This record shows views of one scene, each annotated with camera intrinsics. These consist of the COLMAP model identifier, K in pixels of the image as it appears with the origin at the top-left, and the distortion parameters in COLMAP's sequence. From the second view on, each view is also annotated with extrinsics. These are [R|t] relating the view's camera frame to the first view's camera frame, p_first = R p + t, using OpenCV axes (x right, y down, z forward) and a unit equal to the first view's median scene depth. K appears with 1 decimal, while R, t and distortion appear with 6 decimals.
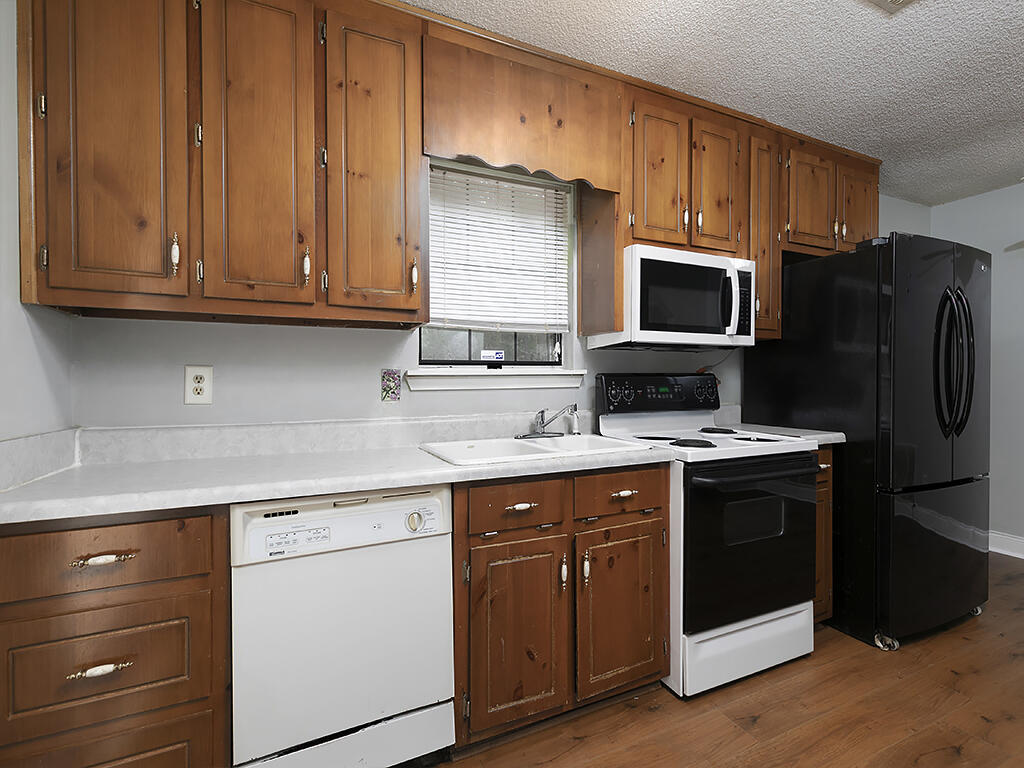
lens RADIAL K [[497.6, 0, 391.7], [0, 497.6, 385.4], [0, 0, 1]] dist [0.003092, 0.005032]
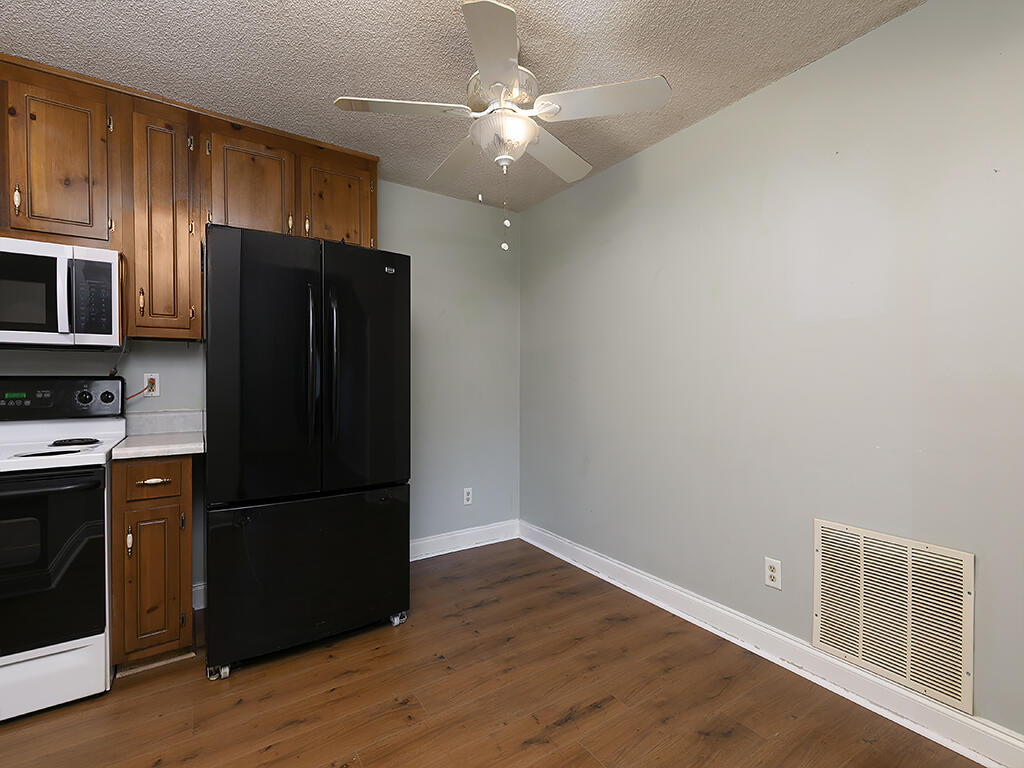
lens RADIAL K [[495.1, 0, 435.6], [0, 495.1, 386.8], [0, 0, 1]] dist [0.011764, 0.000135]
pose [[0.991333, 0.000105, 0.131376, 1.197915], [-0.000169, 1.000000, 0.000475, -0.006665], [-0.131376, -0.000493, 0.991333, 0.046412]]
